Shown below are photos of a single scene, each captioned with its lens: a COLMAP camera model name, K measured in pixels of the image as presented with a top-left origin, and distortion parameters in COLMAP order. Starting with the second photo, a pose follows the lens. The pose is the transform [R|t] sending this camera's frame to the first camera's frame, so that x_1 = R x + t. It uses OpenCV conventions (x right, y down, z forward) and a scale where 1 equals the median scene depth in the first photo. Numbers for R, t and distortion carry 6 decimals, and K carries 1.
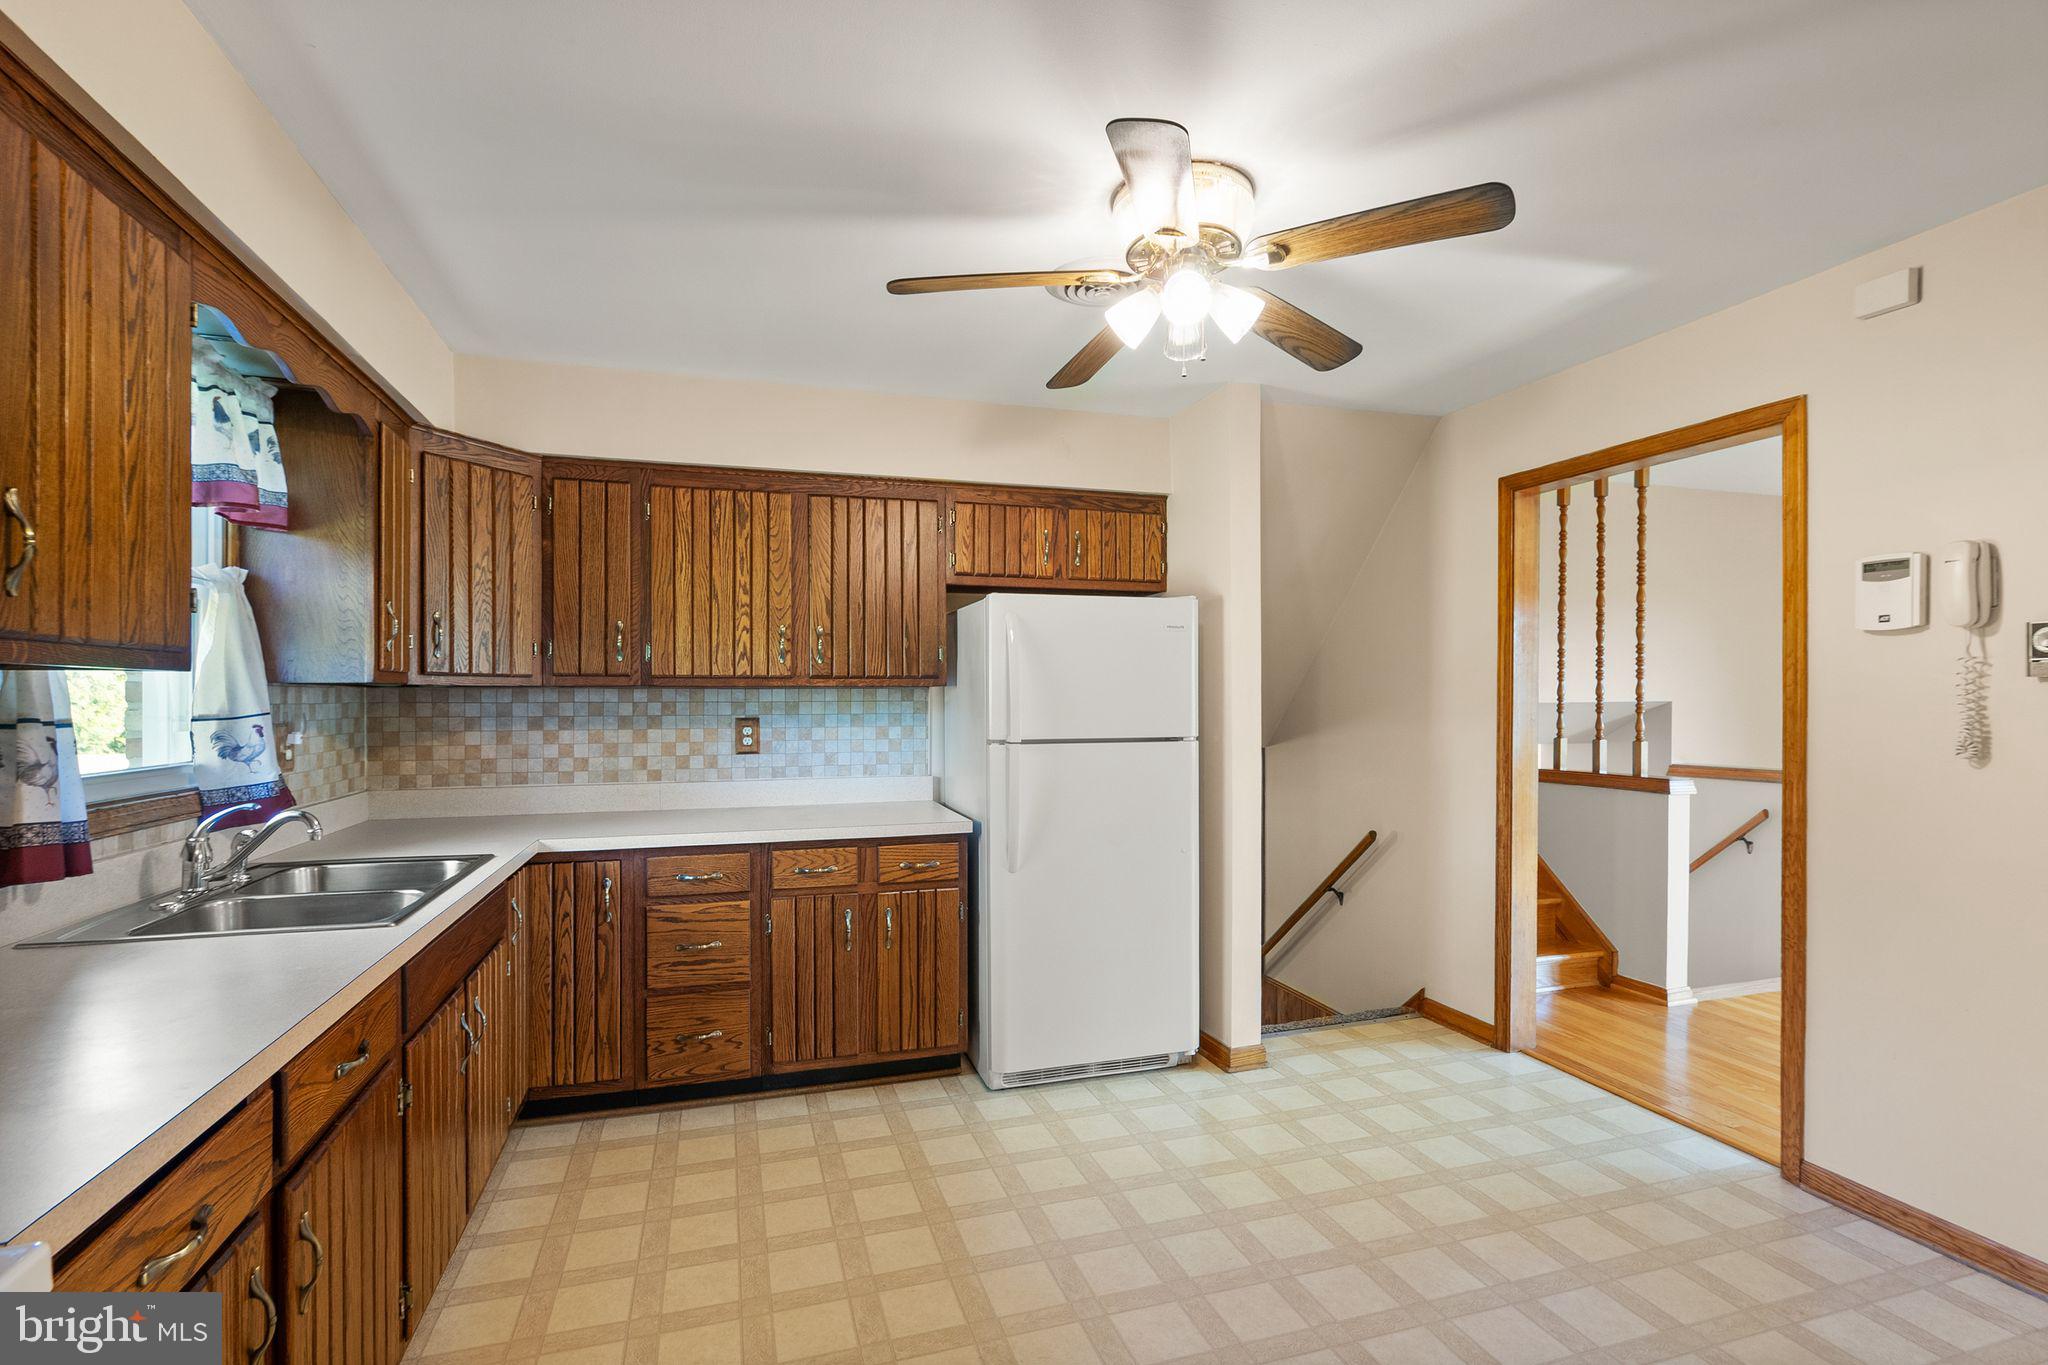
lens RADIAL K [[977.2, 0, 1017.3], [0, 977.2, 692.8], [0, 0, 1]] dist [0.008940, 0.000515]
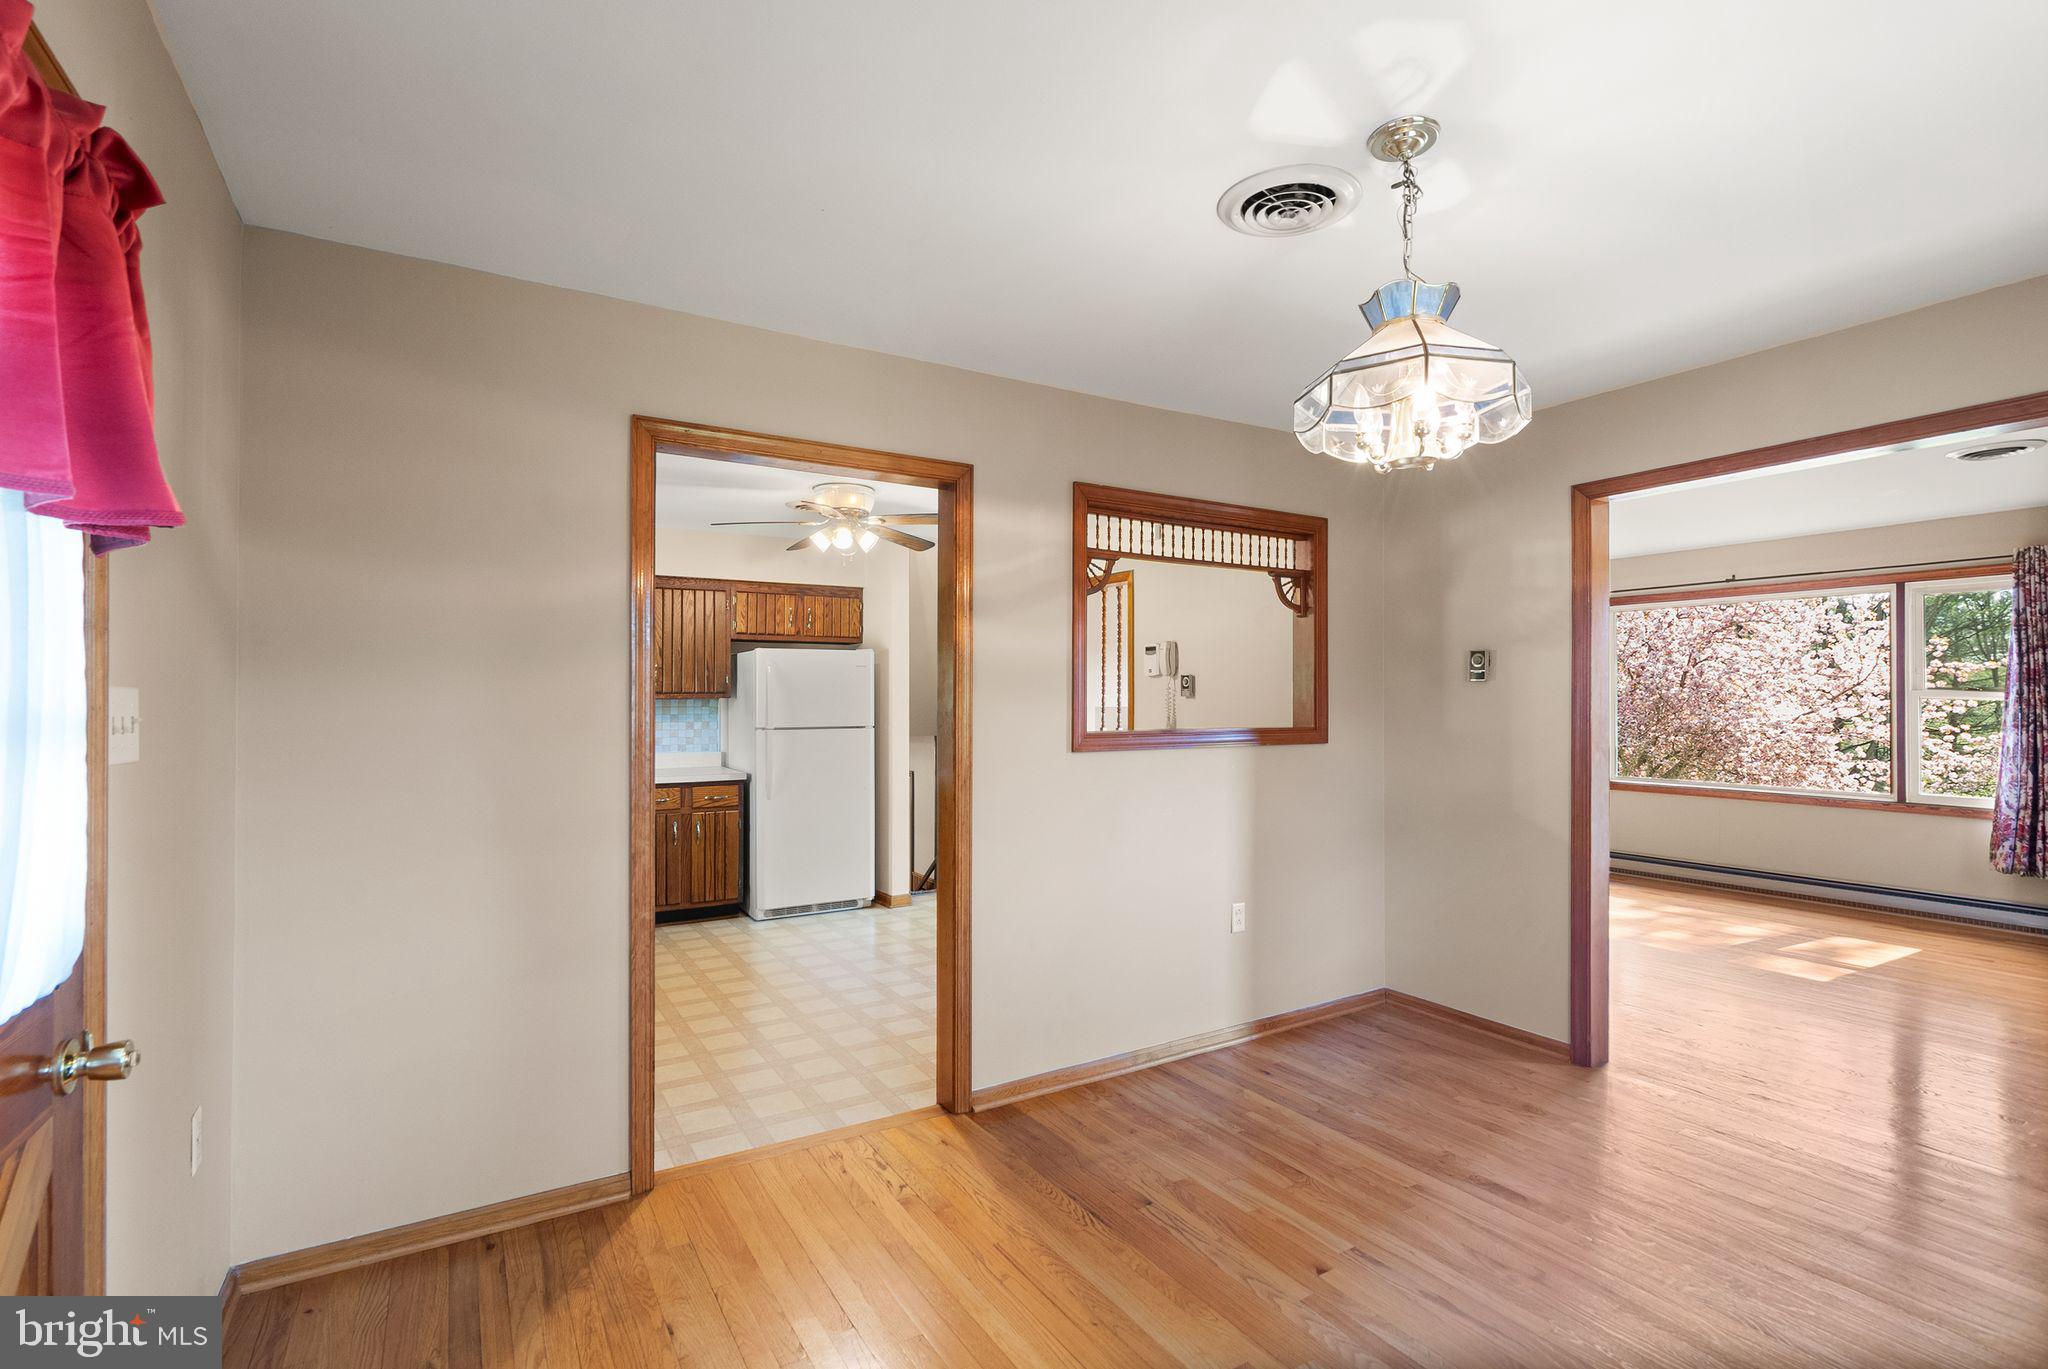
lens RADIAL K [[977.2, 0, 1010.9], [0, 977.2, 679.4], [0, 0, 1]] dist [0.008940, 0.000515]
pose [[0.973422, 0.004720, 0.228969, 0.014046], [0.000049, 0.999783, -0.020819, -0.003705], [-0.229018, 0.020277, 0.973211, -0.818682]]
